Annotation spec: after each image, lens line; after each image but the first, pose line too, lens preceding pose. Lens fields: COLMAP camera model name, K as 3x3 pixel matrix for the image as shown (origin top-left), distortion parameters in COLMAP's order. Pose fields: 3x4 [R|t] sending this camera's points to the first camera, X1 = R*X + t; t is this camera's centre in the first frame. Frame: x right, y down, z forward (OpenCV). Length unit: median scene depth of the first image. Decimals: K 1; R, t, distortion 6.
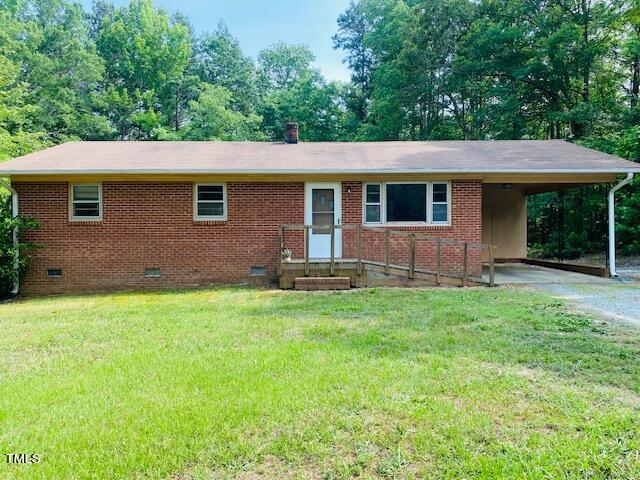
lens RADIAL K [[484.3, 0, 324.1], [0, 484.3, 237.7], [0, 0, 1]] dist [0.034619, -0.040967]
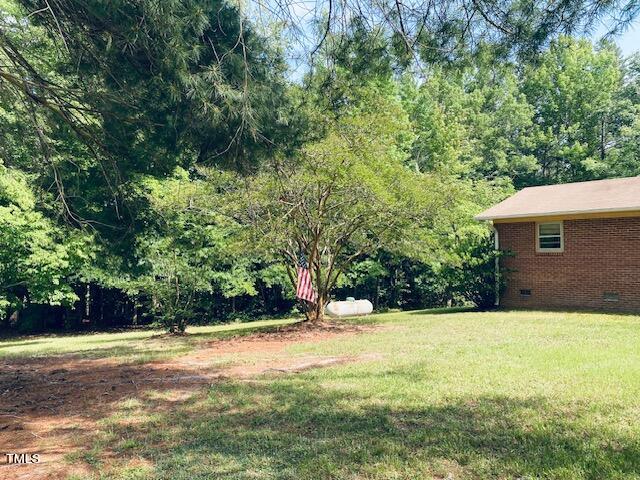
lens RADIAL K [[484.3, 0, 313.6], [0, 484.3, 235.1], [0, 0, 1]] dist [0.034619, -0.040967]
pose [[0.688551, -0.027450, -0.724668, 0.002489], [-0.020854, 0.998121, -0.057623, 0.007222], [0.724888, 0.054789, 0.686684, -0.304912]]
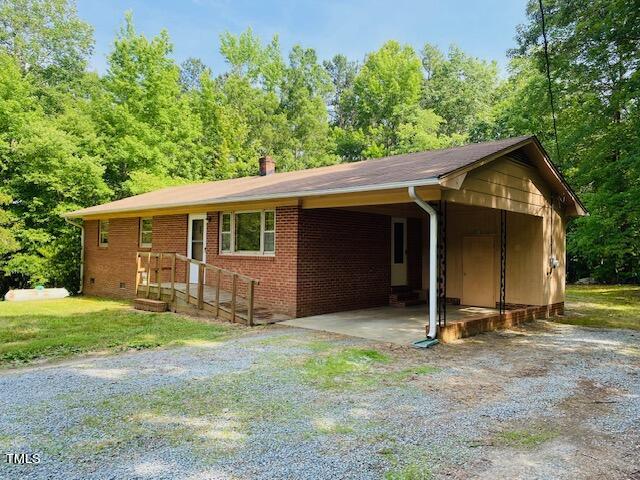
lens RADIAL K [[484.3, 0, 318.6], [0, 484.3, 234.6], [0, 0, 1]] dist [0.034619, -0.040967]
pose [[0.724592, -0.004445, -0.689163, 0.949014], [-0.030259, 0.998810, -0.038256, -0.033409], [0.688513, 0.048573, 0.723595, 0.392716]]
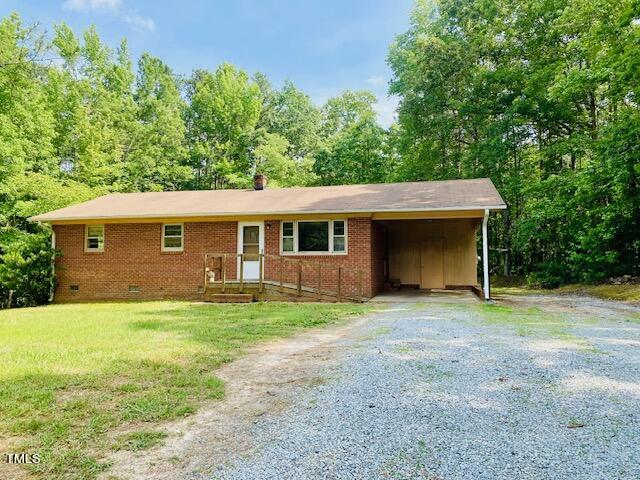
lens RADIAL K [[480.0, 0, 319.8], [0, 480.0, 239.7], [0, 0, 1]] dist [0.038663, -0.034658]
pose [[0.967419, -0.007941, -0.253057, 0.502172], [-0.007768, 0.998107, -0.061015, 0.012294], [0.253063, 0.060992, 0.965525, -0.199496]]
